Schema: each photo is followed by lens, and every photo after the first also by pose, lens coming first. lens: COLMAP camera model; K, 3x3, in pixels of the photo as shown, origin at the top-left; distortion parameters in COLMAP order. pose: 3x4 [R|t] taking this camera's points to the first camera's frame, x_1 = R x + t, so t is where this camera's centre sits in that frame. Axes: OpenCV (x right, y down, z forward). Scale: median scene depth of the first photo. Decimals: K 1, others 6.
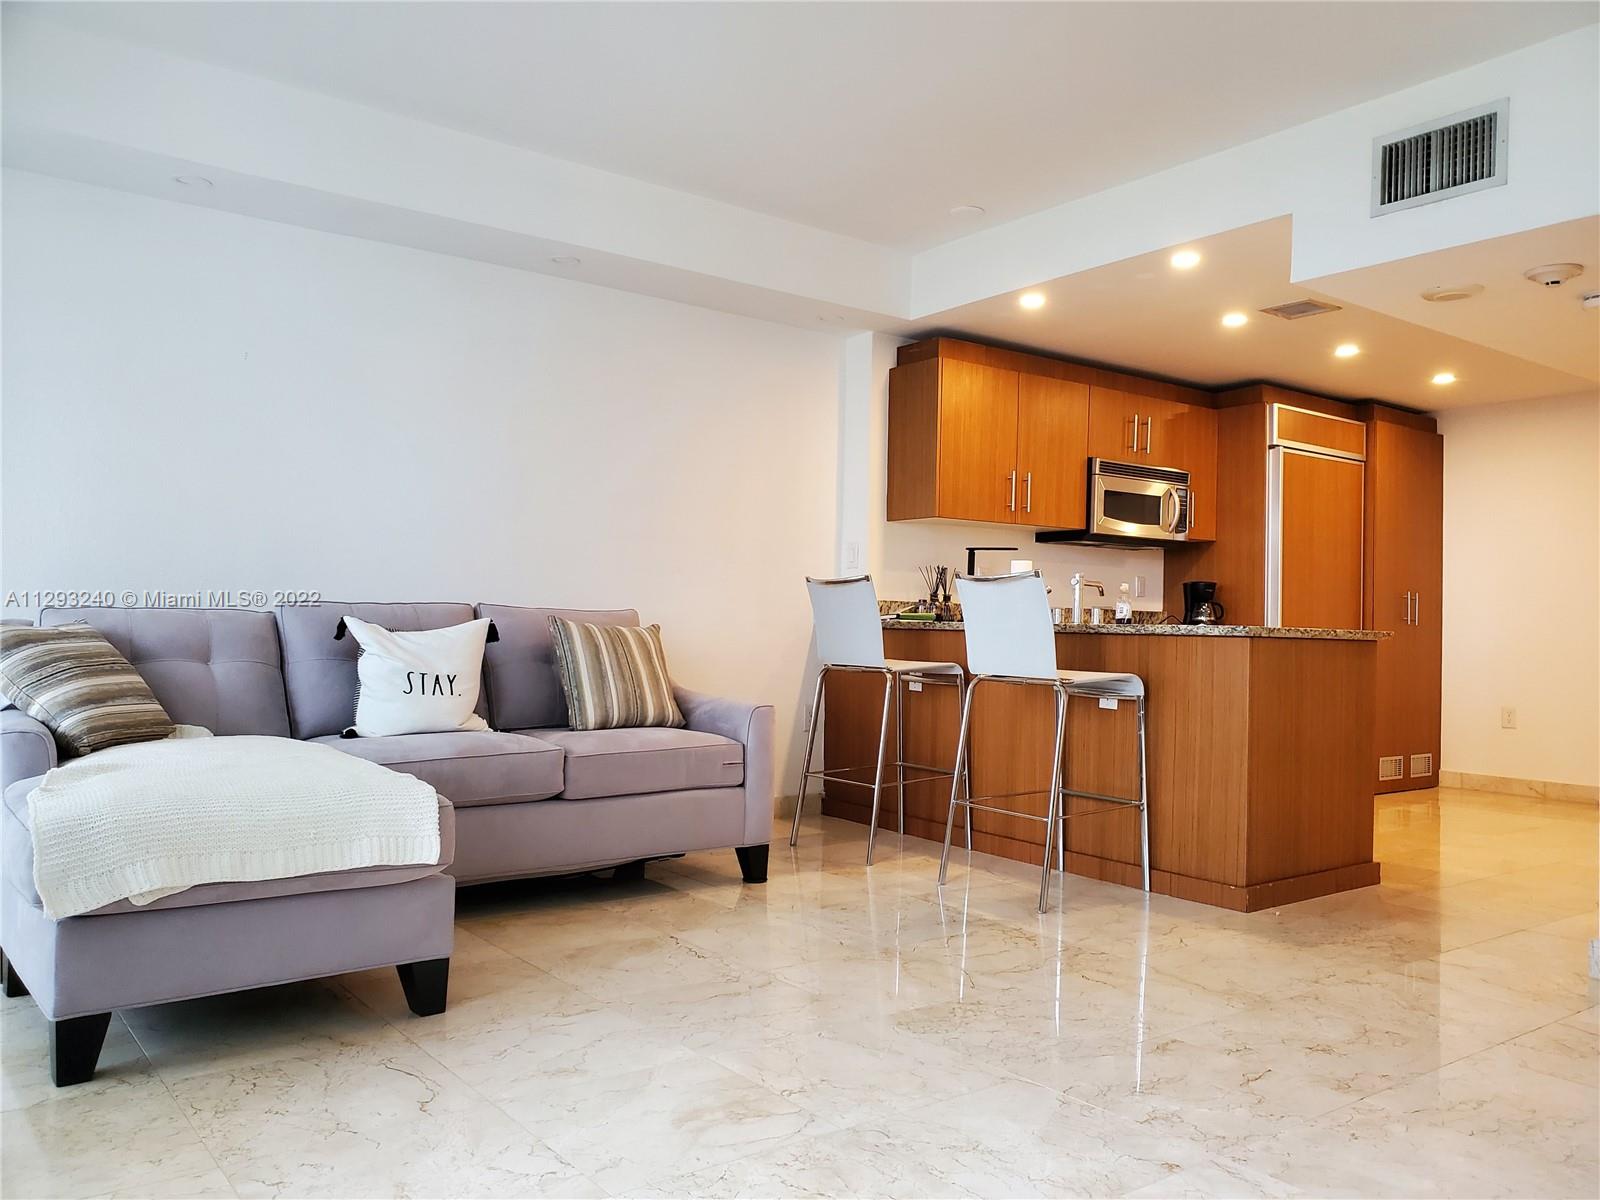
lens RADIAL K [[1244.7, 0, 821.8], [0, 1244.7, 597.3], [0, 0, 1]] dist [0.029231, -0.022190]
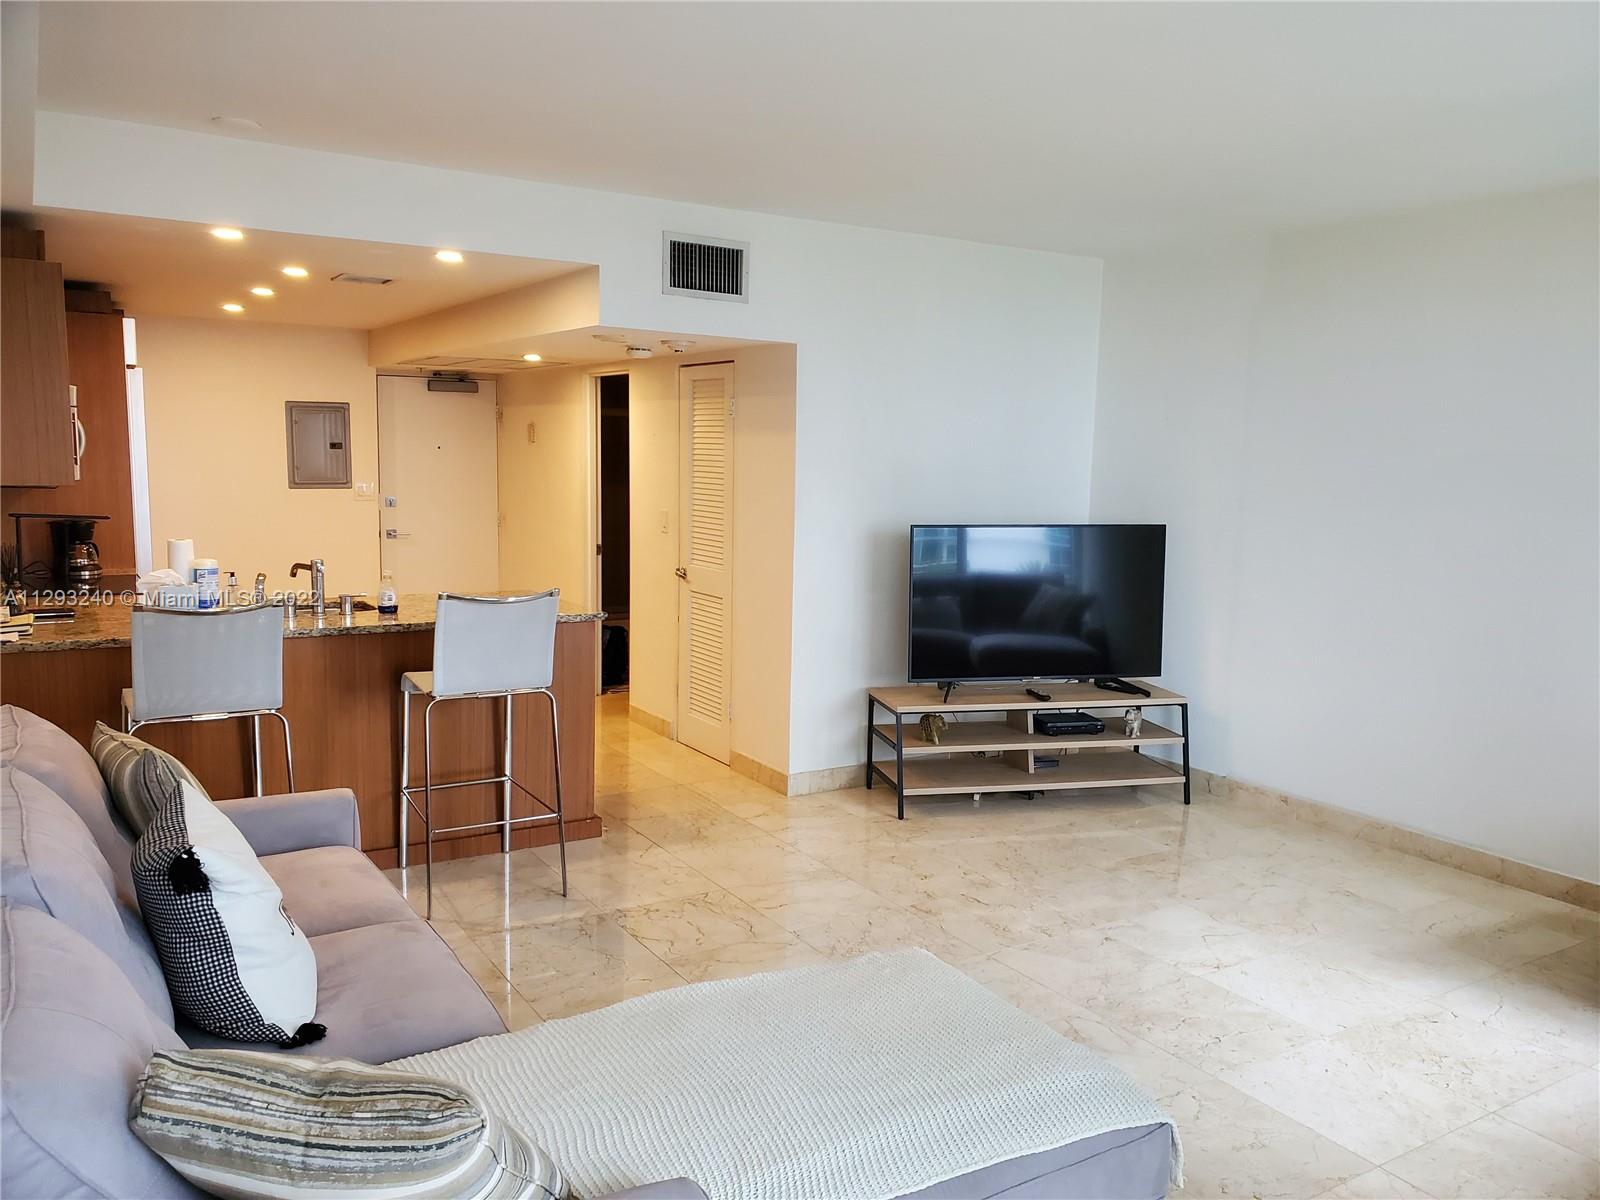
lens RADIAL K [[1244.7, 0, 807.1], [0, 1244.7, 614.0], [0, 0, 1]] dist [0.029231, -0.022190]
pose [[0.100748, -0.150340, 0.983488, -0.806380], [-0.046183, 0.986745, 0.155569, -0.167472], [-0.993839, -0.061094, 0.092470, 0.647900]]
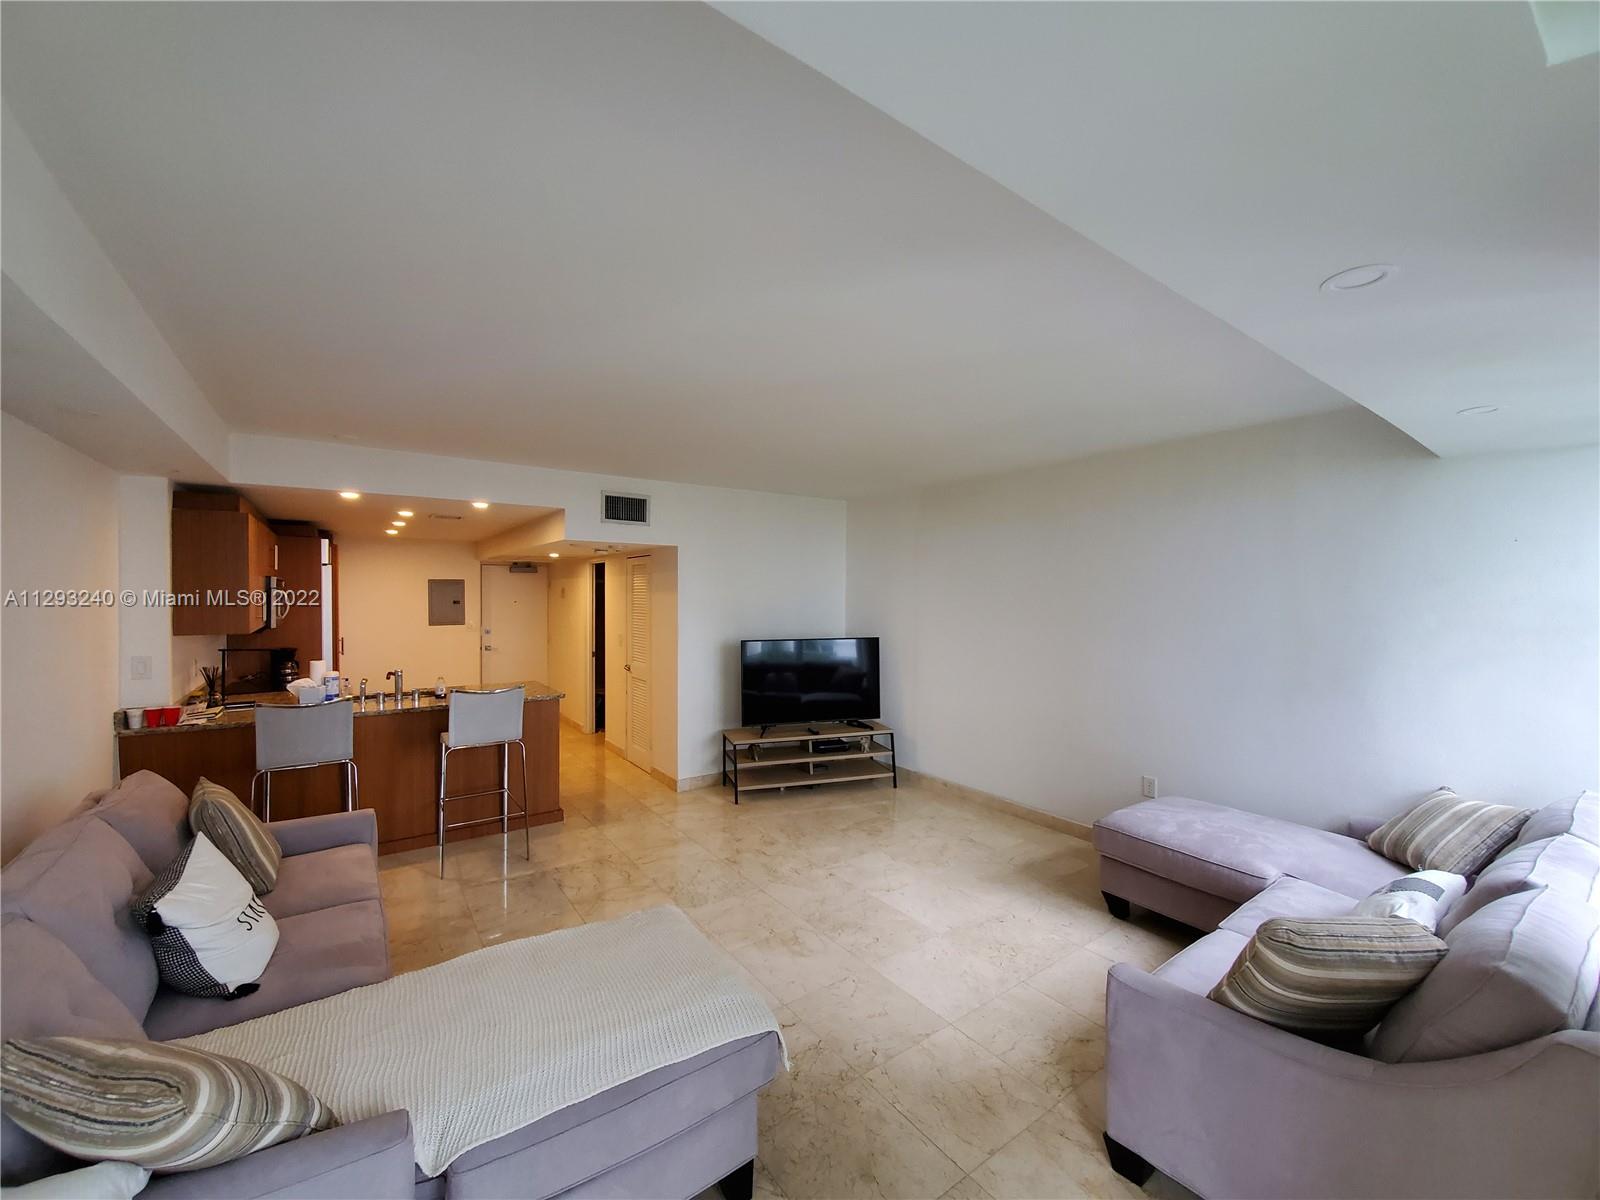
lens RADIAL K [[633.5, 0, 784.5], [0, 633.5, 597.9], [0, 0, 1]] dist [0.006908, -0.005525]
pose [[0.052696, -0.028550, 0.998202, -0.730816], [-0.027176, 0.999180, 0.030012, -0.184495], [-0.998241, -0.028708, 0.051877, 0.519507]]
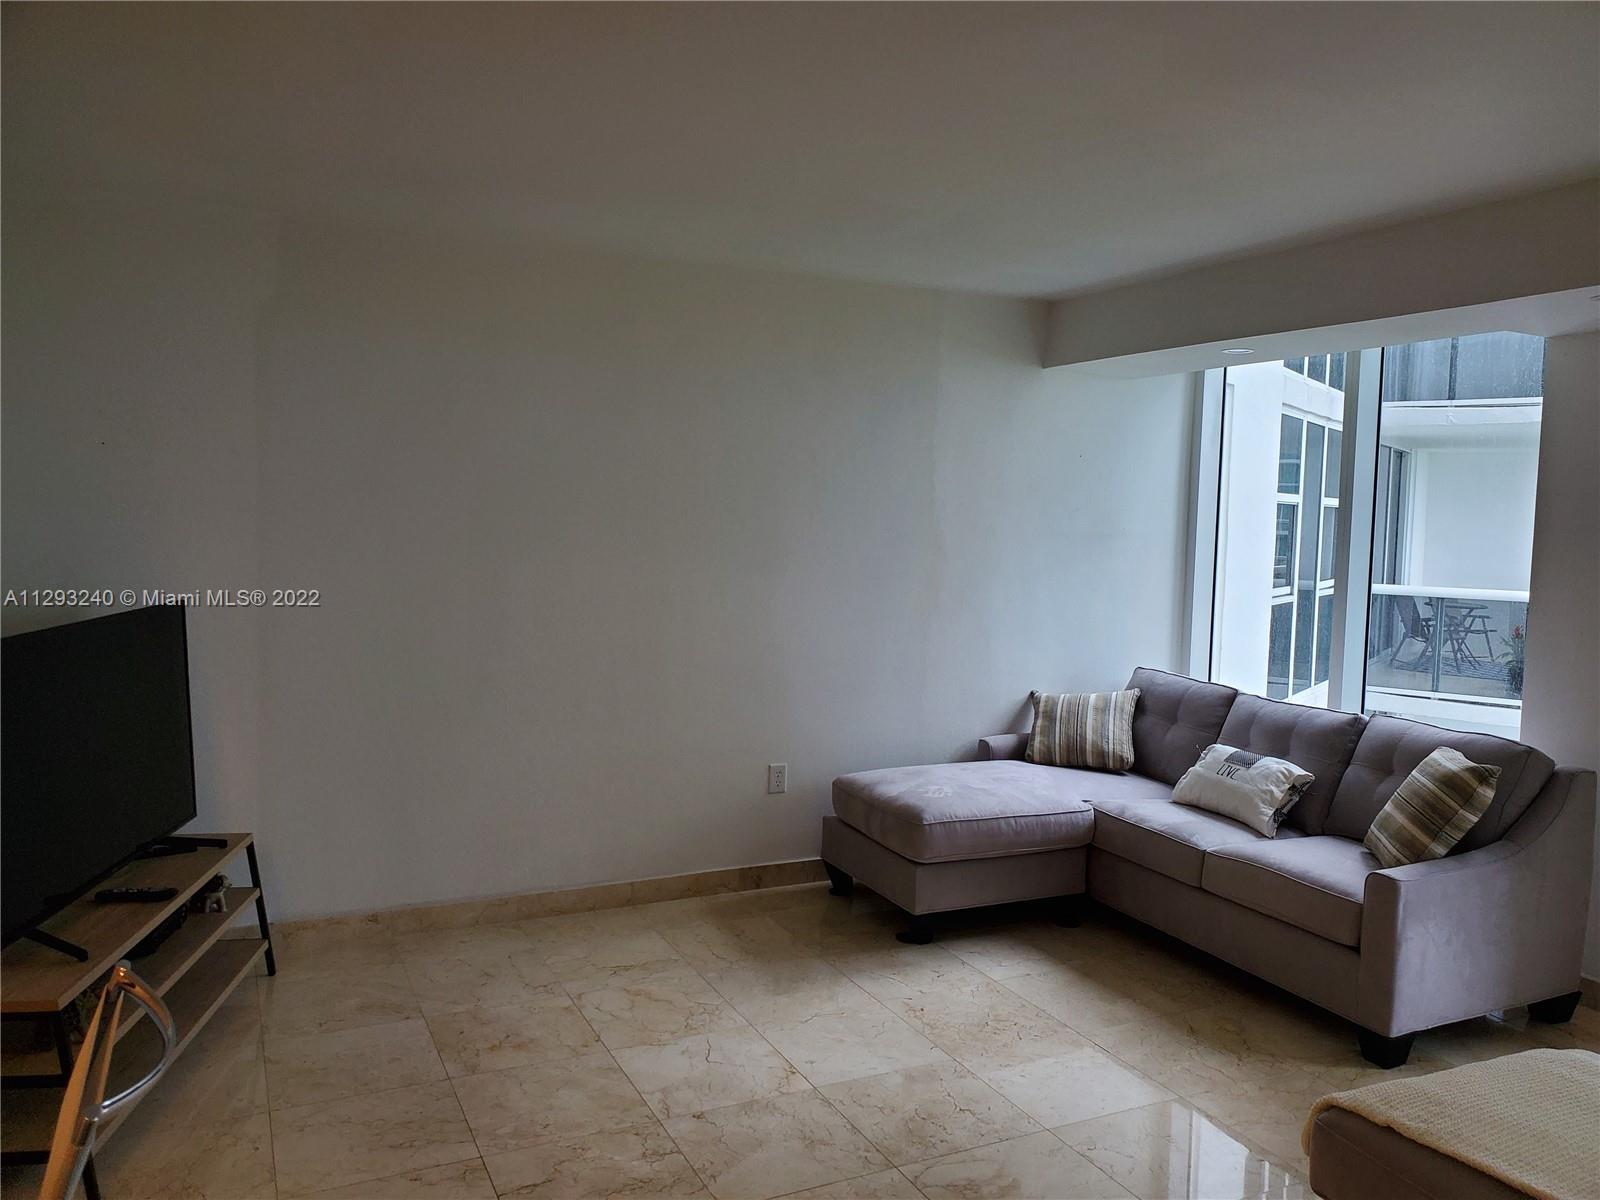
lens RADIAL K [[1244.7, 0, 836.1], [0, 1244.7, 597.4], [0, 0, 1]] dist [0.029231, -0.022190]
pose [[-0.980722, -0.059083, 0.186264, -0.072654], [-0.051301, 0.997608, 0.046331, -0.138955], [-0.188555, 0.035883, -0.981407, 1.222927]]
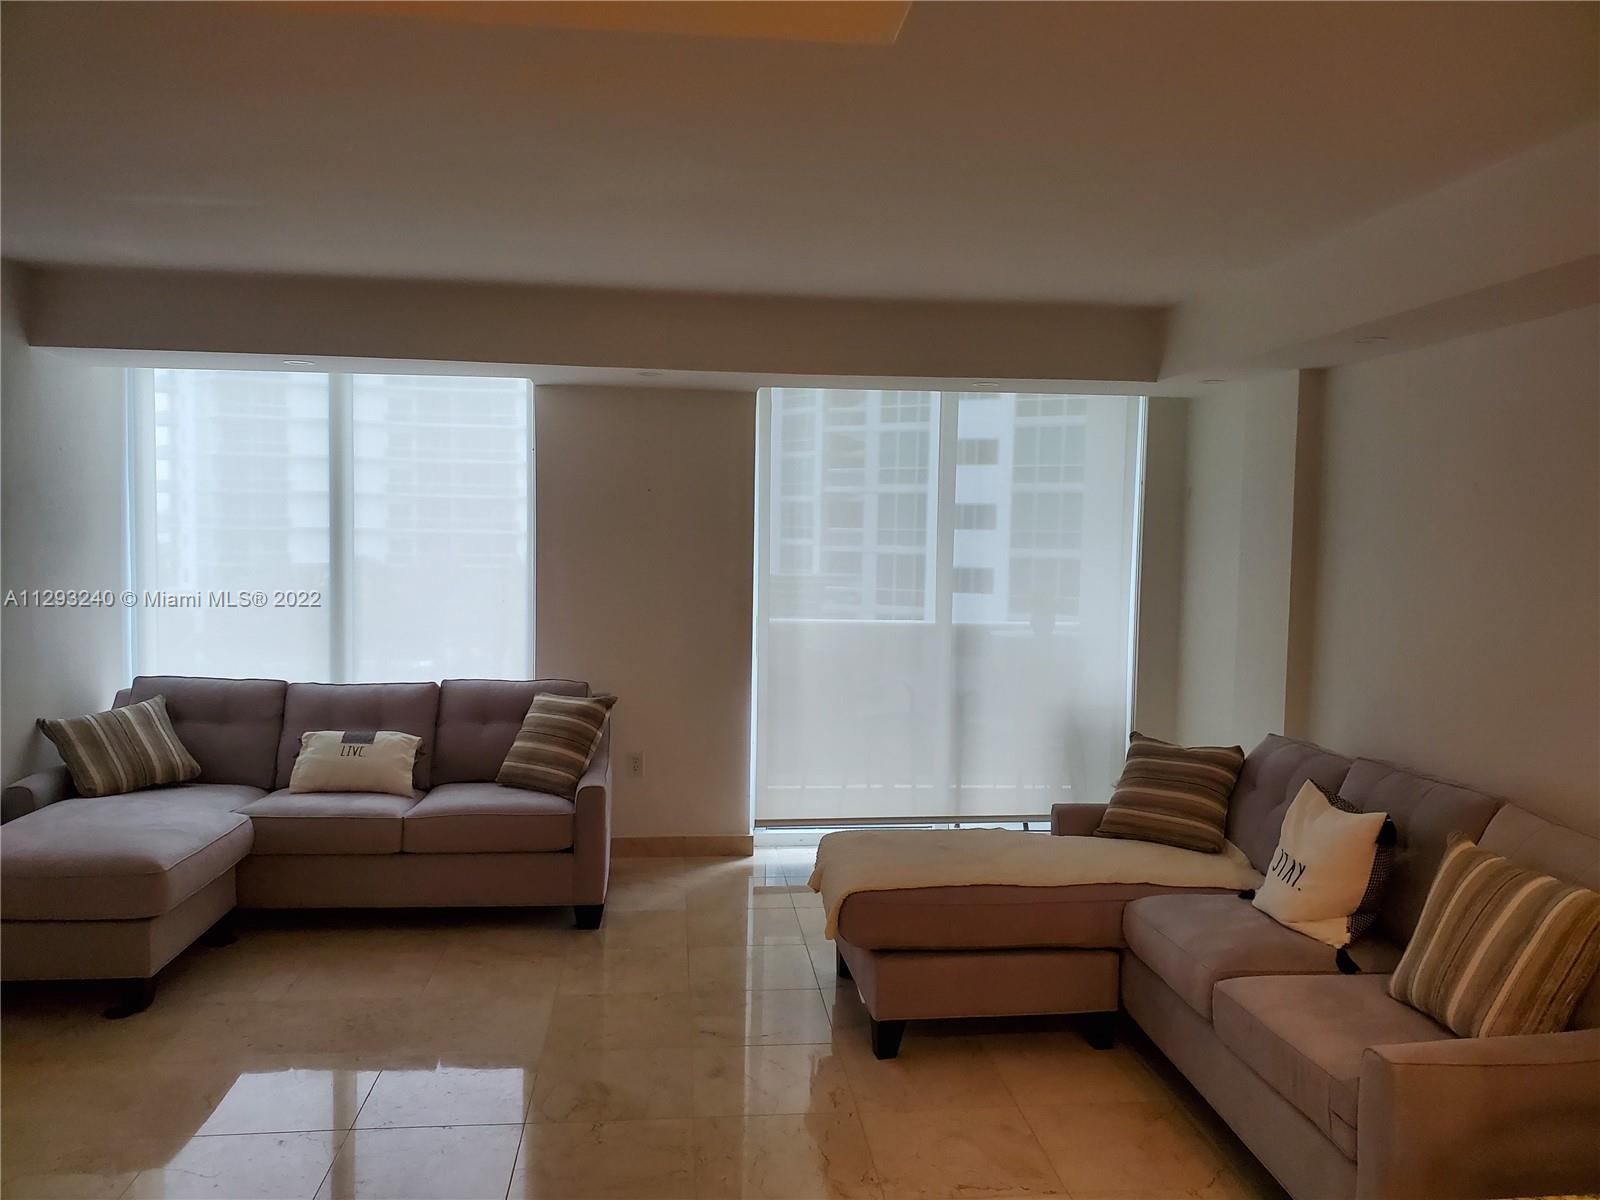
lens RADIAL K [[1244.7, 0, 794.6], [0, 1244.7, 599.2], [0, 0, 1]] dist [0.029231, -0.022190]
pose [[-0.524546, 0.025409, -0.851003, 0.589543], [-0.006100, 0.999417, 0.033600, -0.142448], [0.851360, 0.022816, -0.524085, 1.076120]]
